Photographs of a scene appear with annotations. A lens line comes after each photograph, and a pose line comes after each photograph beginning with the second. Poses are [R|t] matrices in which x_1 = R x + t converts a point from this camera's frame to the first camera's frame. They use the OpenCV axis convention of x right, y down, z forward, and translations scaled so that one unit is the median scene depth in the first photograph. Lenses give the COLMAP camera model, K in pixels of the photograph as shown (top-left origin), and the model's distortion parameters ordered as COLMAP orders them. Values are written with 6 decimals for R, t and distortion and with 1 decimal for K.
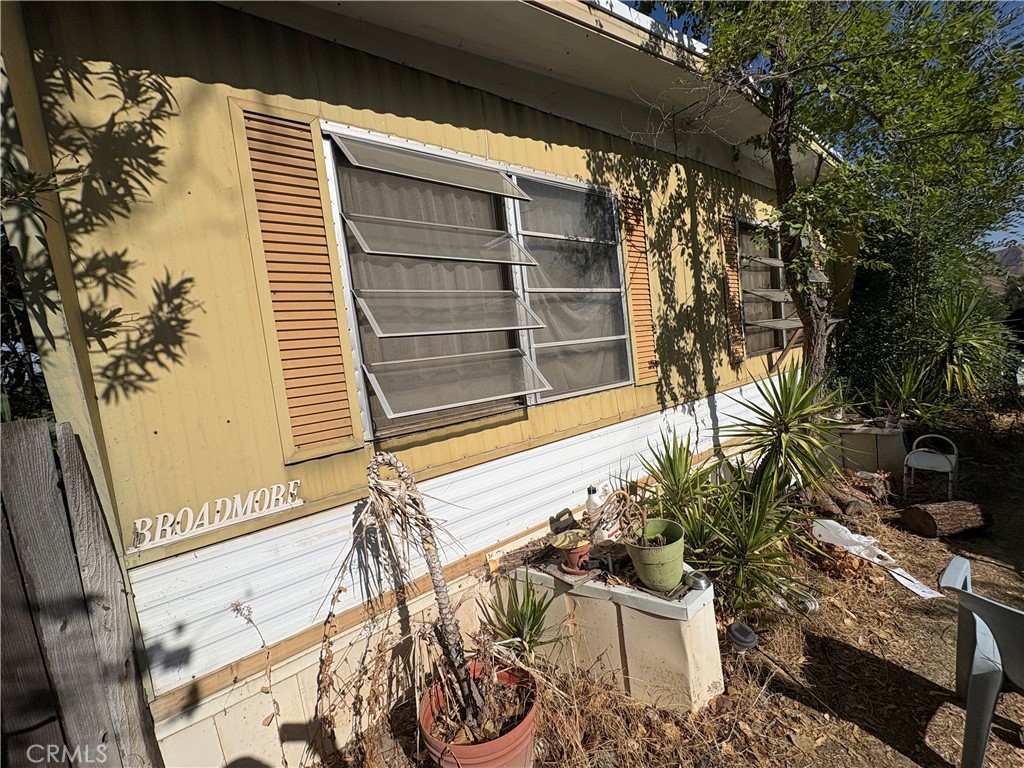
lens RADIAL K [[406.2, 0, 512.4], [0, 406.2, 384.6], [0, 0, 1]] dist [0.000208, -0.000308]
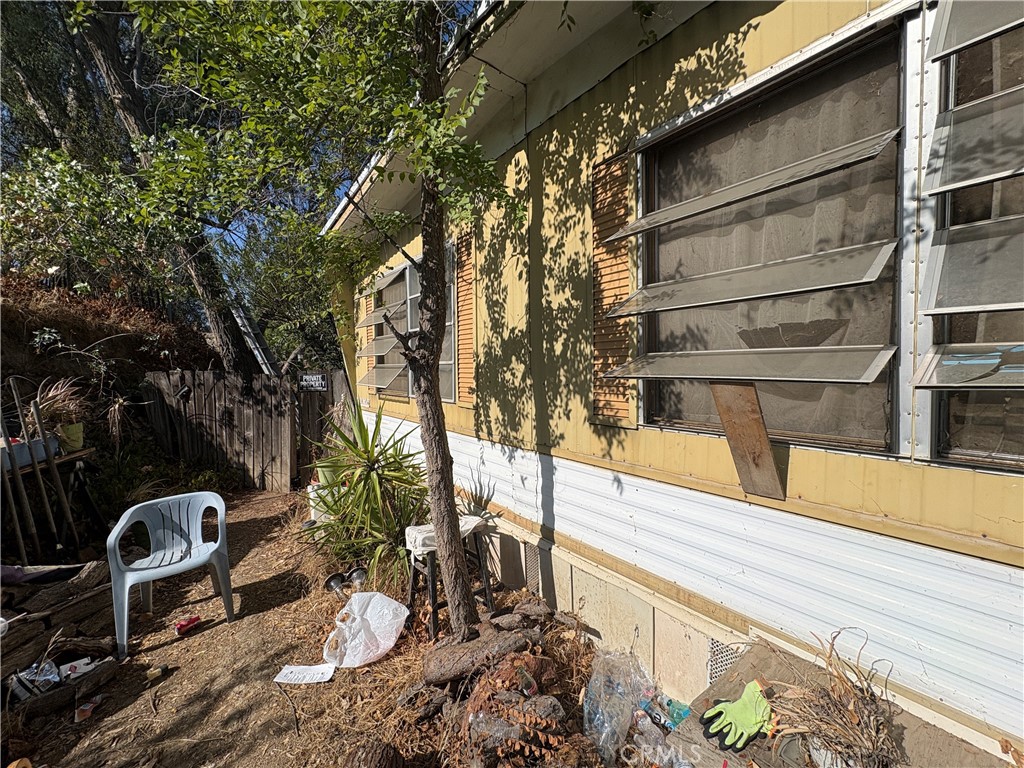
lens RADIAL K [[406.2, 0, 512.4], [0, 406.2, 384.6], [0, 0, 1]] dist [0.000208, -0.000308]
pose [[0.015240, 0.158138, -0.987299, 1.271439], [-0.066002, 0.985420, 0.156818, -0.217967], [0.997703, 0.062773, 0.025456, 0.997756]]
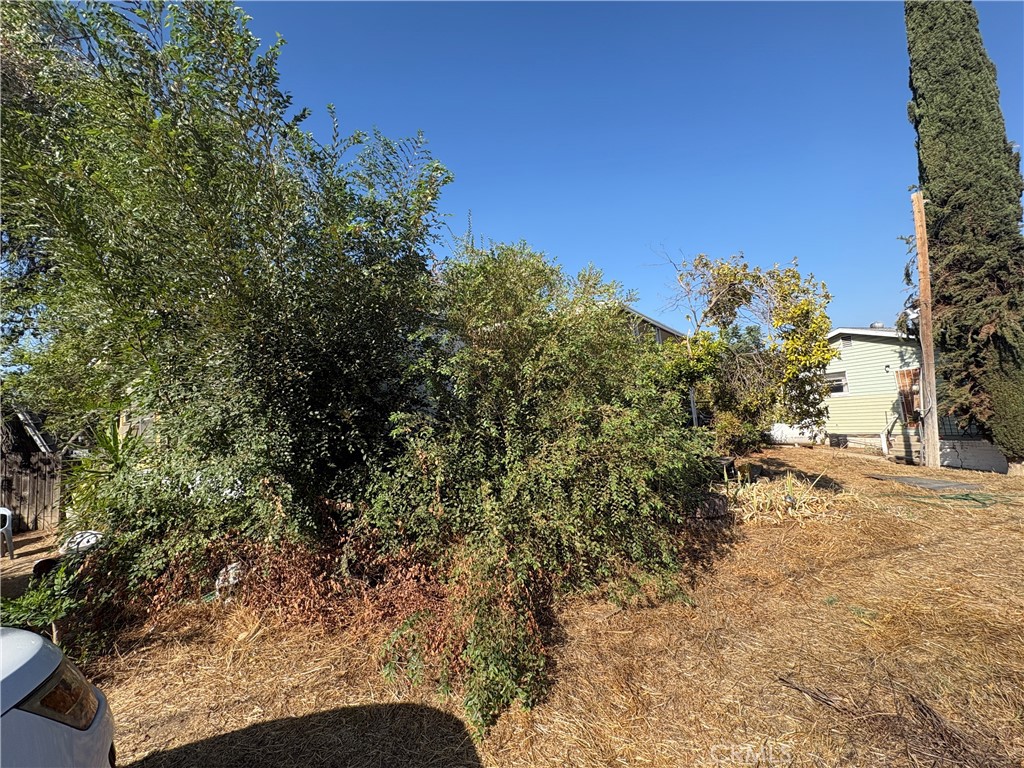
lens RADIAL K [[406.2, 0, 512.4], [0, 406.2, 384.6], [0, 0, 1]] dist [0.000208, -0.000308]
pose [[0.311528, 0.011002, -0.950173, 1.908218], [-0.018625, 0.999812, 0.005470, -0.295746], [0.950054, 0.015993, 0.311675, 1.392246]]
